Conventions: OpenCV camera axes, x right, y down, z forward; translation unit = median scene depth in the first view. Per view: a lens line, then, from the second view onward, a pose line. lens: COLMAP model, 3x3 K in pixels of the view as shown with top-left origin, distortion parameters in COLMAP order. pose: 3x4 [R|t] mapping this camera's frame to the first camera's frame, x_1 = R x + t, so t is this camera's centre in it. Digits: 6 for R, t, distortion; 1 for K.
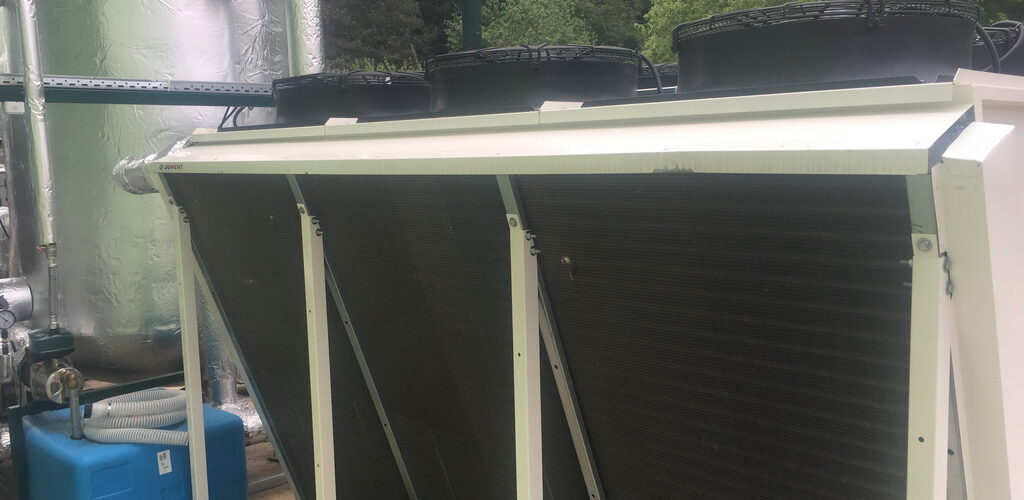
lens RADIAL K [[864.0, 0, 513.8], [0, 864.0, 248.4], [0, 0, 1]] dist [0.062943, -0.068018]
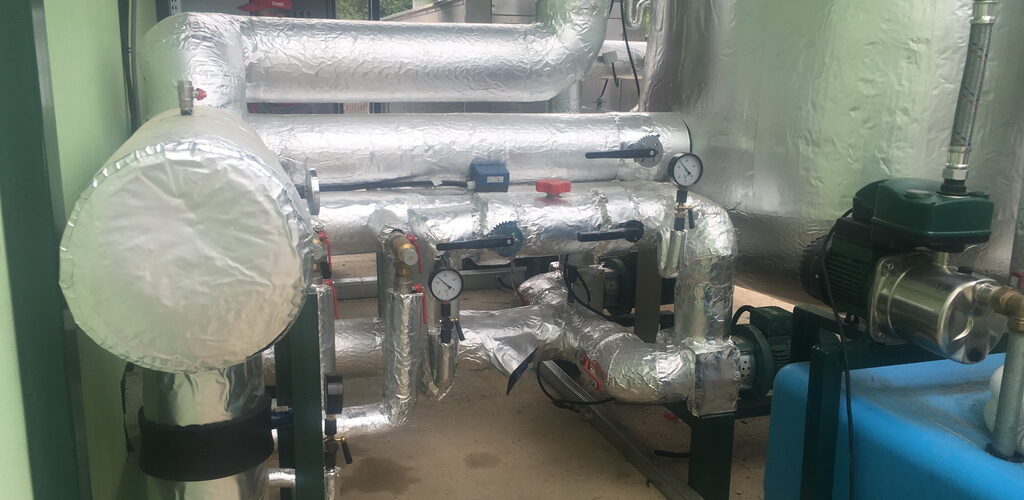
lens RADIAL K [[864.0, 0, 507.0], [0, 864.0, 247.3], [0, 0, 1]] dist [0.062943, -0.068018]
pose [[0.888636, 0.128189, -0.440334, -0.522508], [-0.087404, 0.989881, 0.111783, 0.094552], [0.450208, -0.060847, 0.890848, 0.531973]]
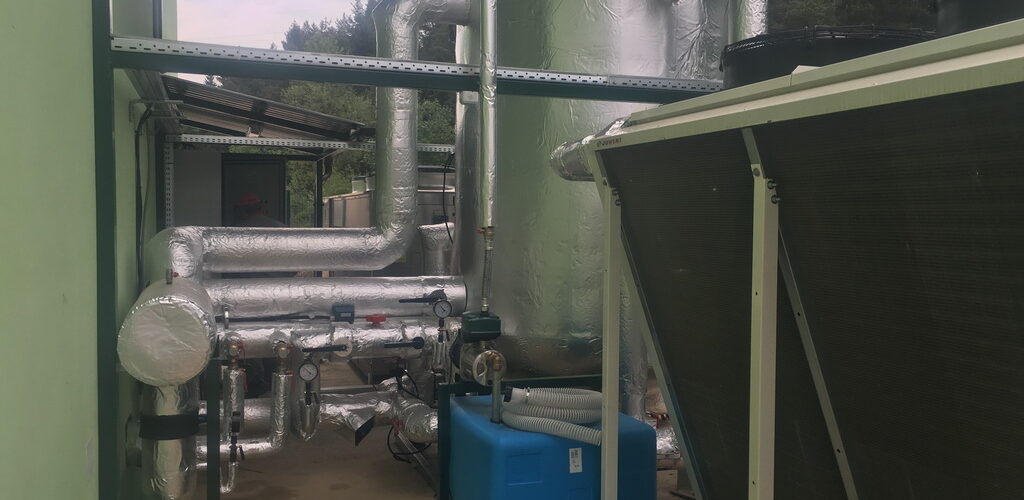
lens RADIAL K [[864.0, 0, 513.5], [0, 864.0, 254.9], [0, 0, 1]] dist [0.062943, -0.068018]
pose [[0.898103, 0.056428, -0.436151, -0.062040], [-0.086212, 0.995082, -0.048783, 0.072274], [0.431253, 0.081414, 0.898550, 0.108410]]
